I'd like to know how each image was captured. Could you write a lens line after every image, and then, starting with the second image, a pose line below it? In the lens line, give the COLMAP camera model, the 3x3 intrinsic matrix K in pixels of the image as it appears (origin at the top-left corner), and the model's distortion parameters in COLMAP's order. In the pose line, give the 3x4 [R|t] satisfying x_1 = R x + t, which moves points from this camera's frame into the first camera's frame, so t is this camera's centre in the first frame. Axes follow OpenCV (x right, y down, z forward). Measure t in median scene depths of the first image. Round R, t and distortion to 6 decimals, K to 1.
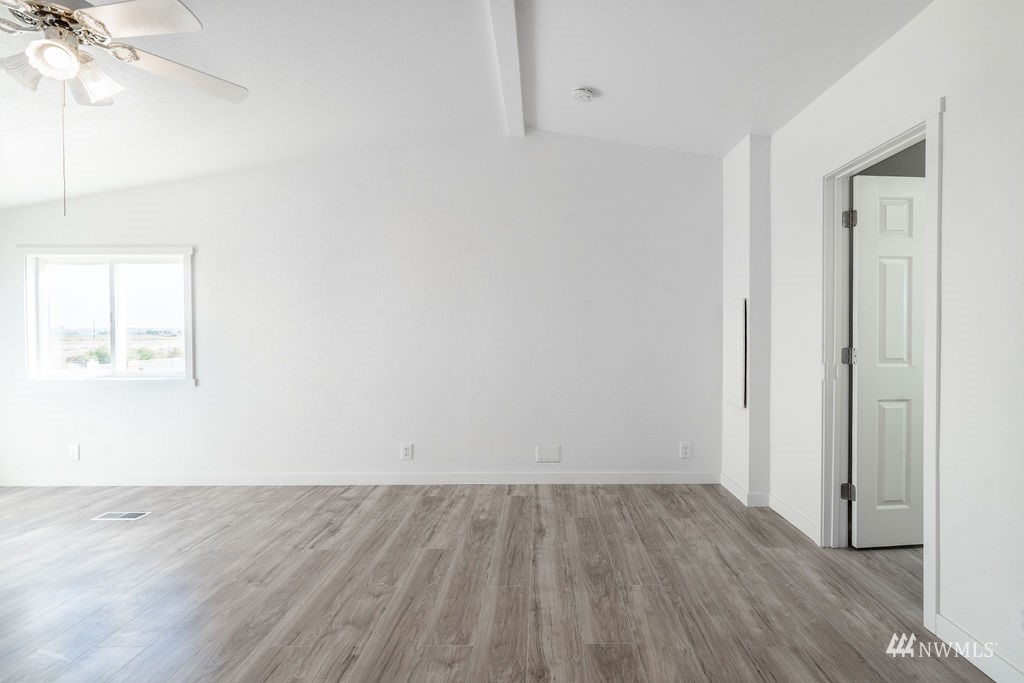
lens RADIAL K [[487.3, 0, 547.7], [0, 487.3, 338.2], [0, 0, 1]] dist [-0.004305, 0.001973]
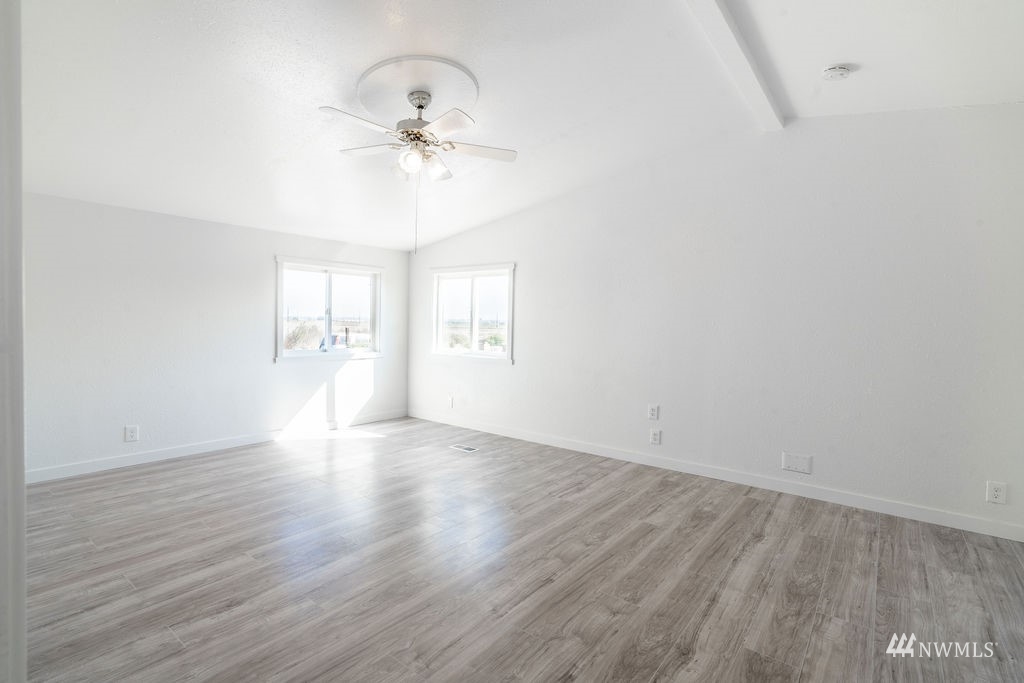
lens RADIAL K [[473.3, 0, 560.8], [0, 473.3, 327.7], [0, 0, 1]] dist [0.000045, 0.001169]
pose [[0.813980, 0.023786, -0.580406, 0.199830], [-0.032582, 0.999458, -0.004735, -0.003910], [0.579978, 0.022765, 0.814314, -0.011279]]
